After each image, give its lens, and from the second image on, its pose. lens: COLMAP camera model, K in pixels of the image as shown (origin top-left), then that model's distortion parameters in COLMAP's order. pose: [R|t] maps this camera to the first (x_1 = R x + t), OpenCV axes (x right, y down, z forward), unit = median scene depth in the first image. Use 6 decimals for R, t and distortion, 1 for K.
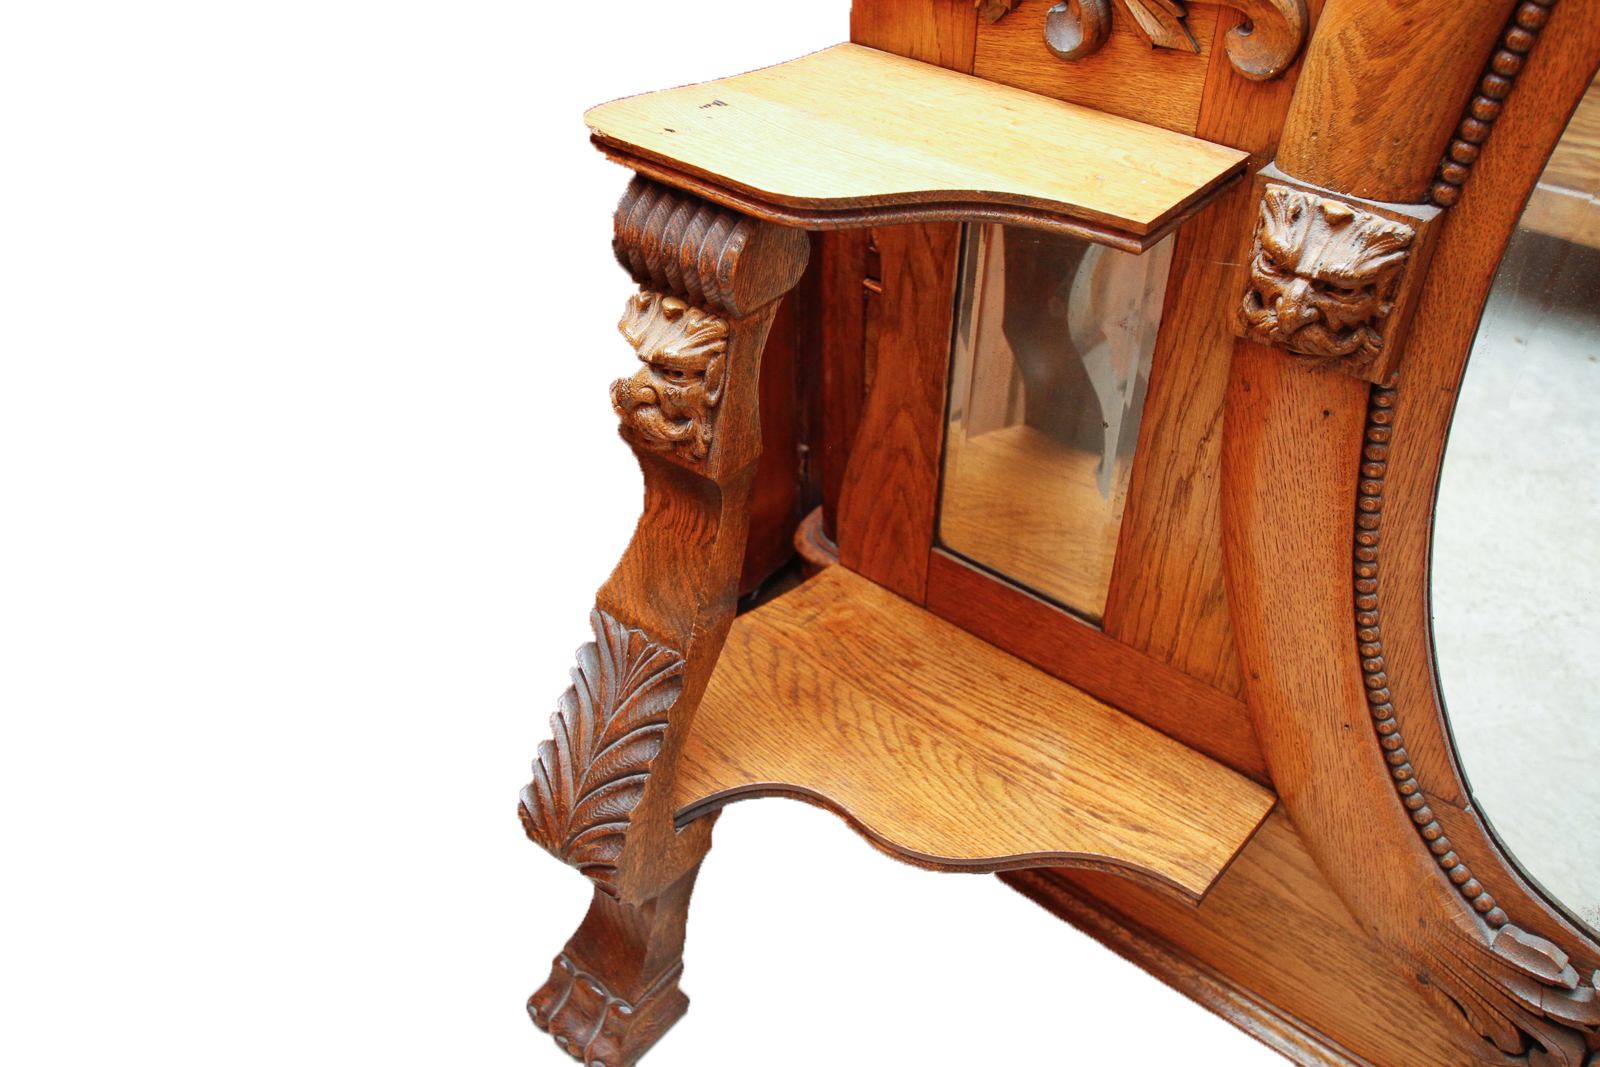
lens RADIAL K [[1385.8, 0, 790.5], [0, 1385.8, 541.6], [0, 0, 1]] dist [-0.006112, 0.039719]
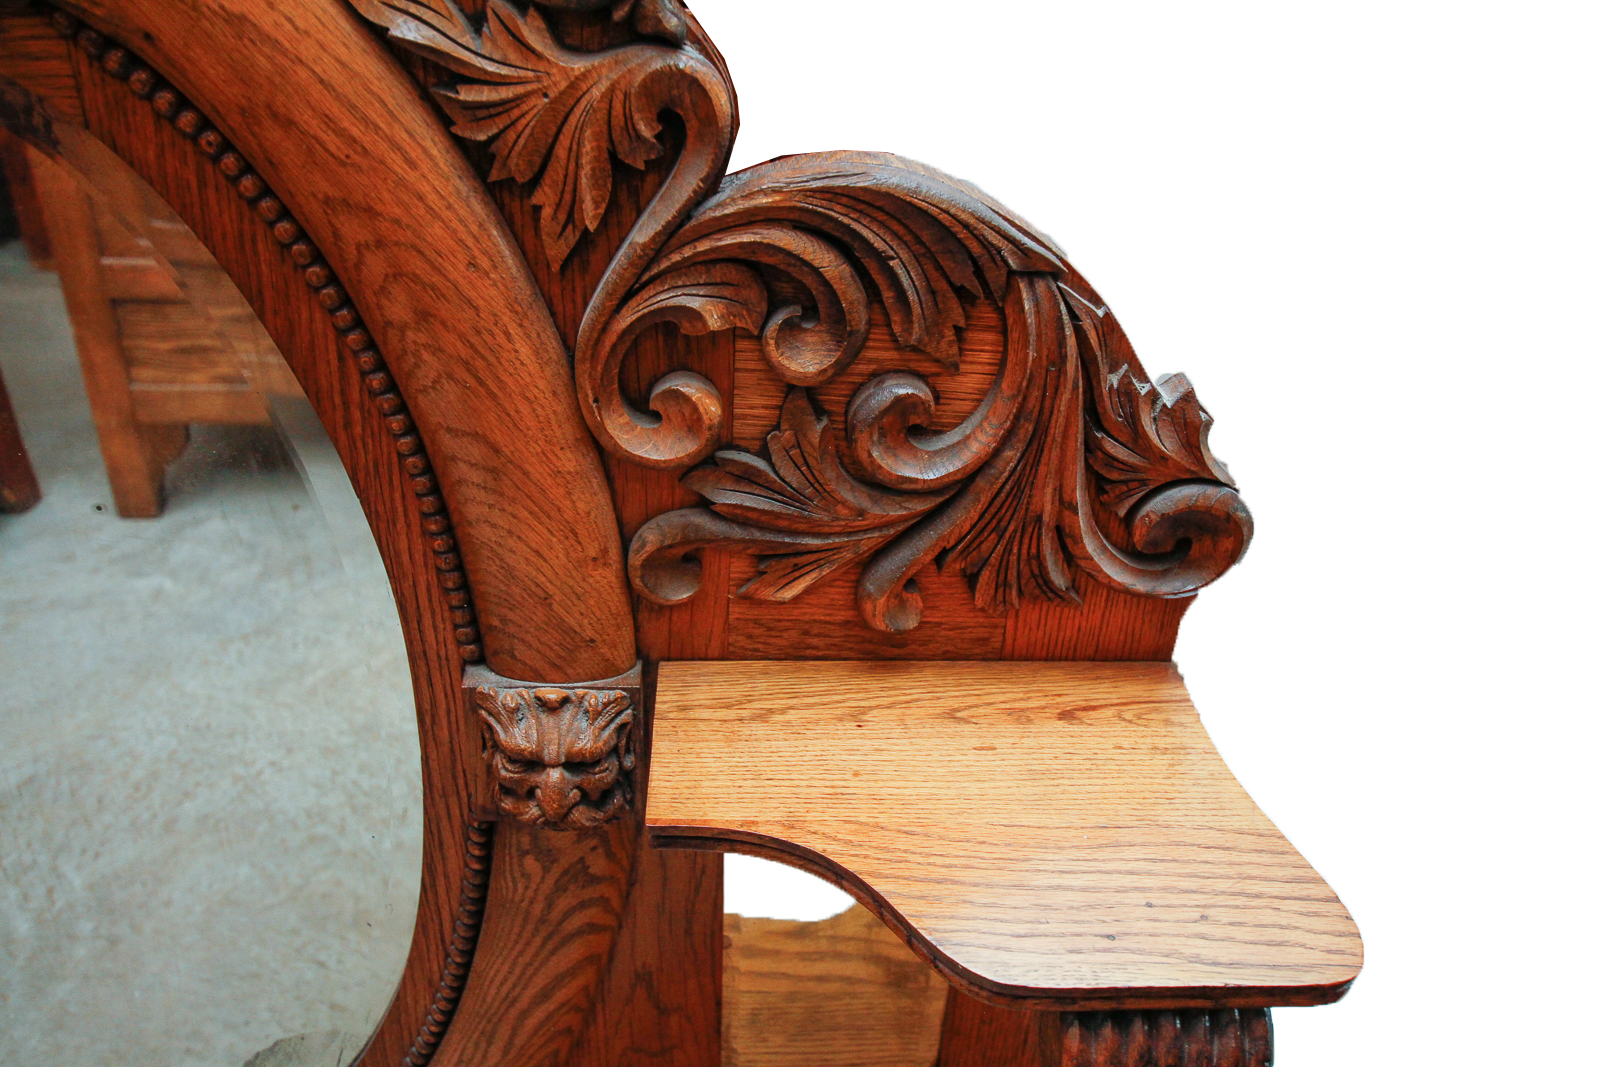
lens RADIAL K [[1385.8, 0, 791.4], [0, 1385.8, 523.2], [0, 0, 1]] dist [-0.006112, 0.039719]
pose [[0.729337, -0.330193, 0.599200, 0.461115], [0.391257, 0.919772, 0.030614, 0.005510], [-0.561236, 0.212113, 0.800014, -0.285439]]
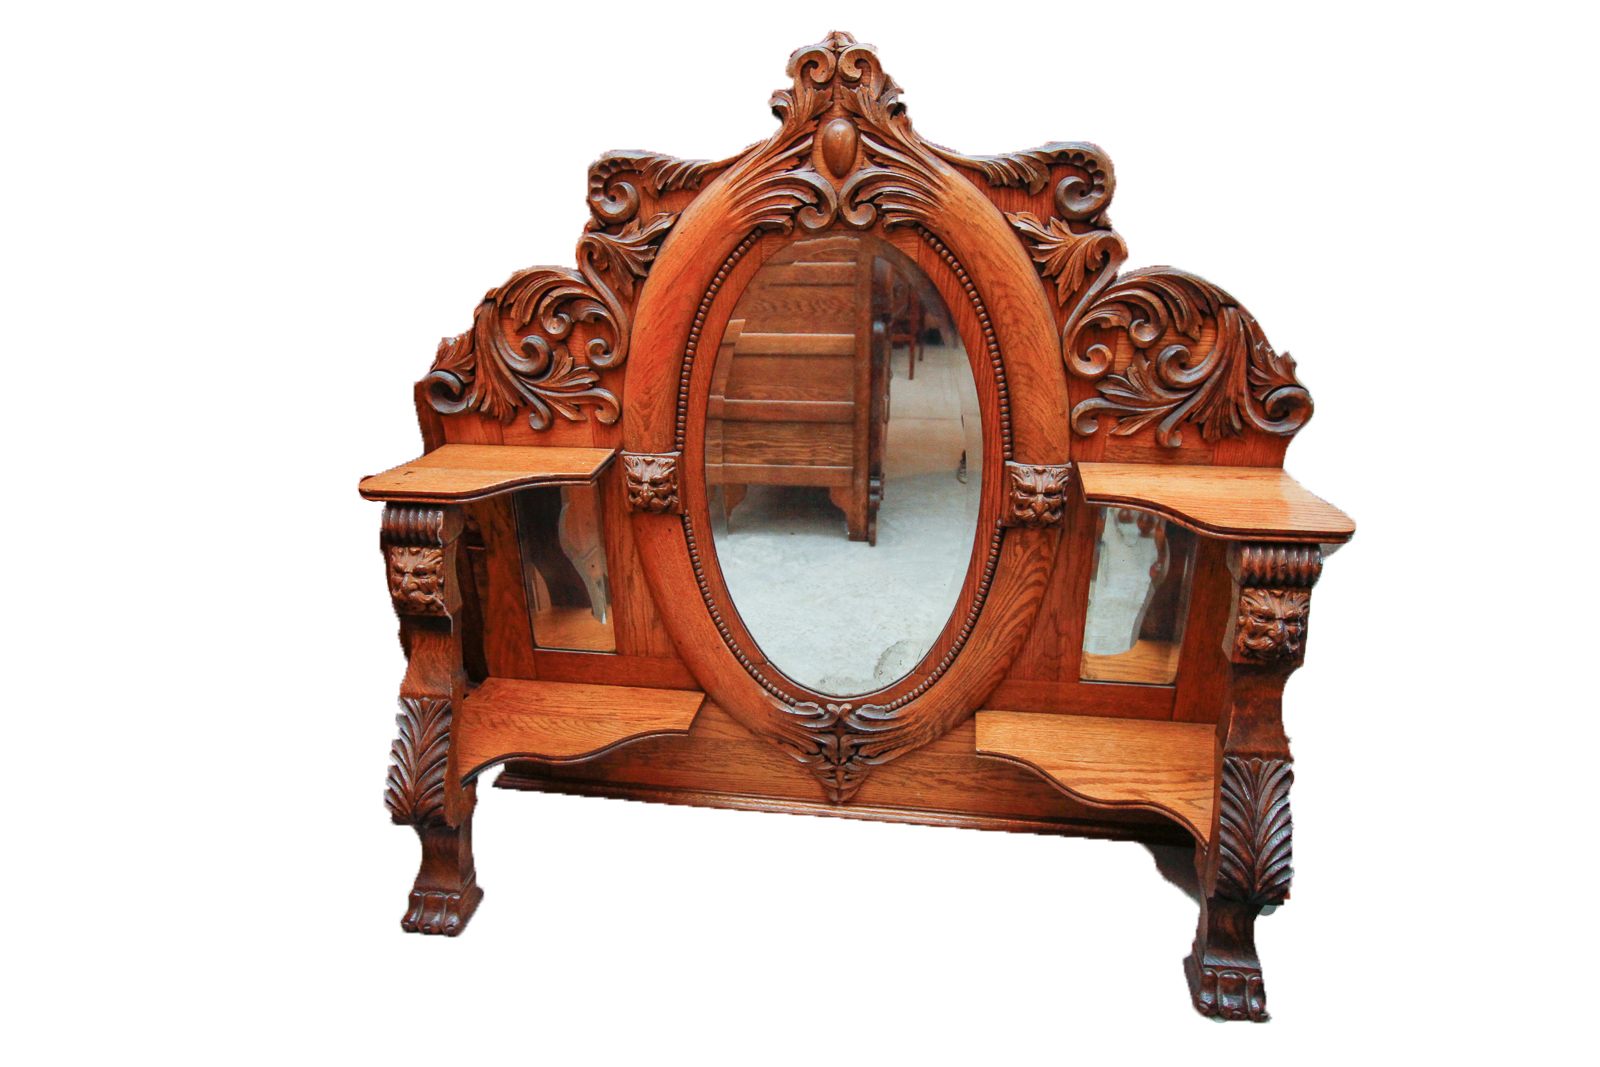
lens RADIAL K [[974.4, 0, 794.4], [0, 974.4, 532.0], [0, 0, 1]] dist [-0.017996, 0.009292]
pose [[0.855110, -0.225287, 0.466940, -0.279681], [0.338816, 0.924546, -0.174406, 0.302080], [-0.392416, 0.307343, 0.866920, -0.707620]]
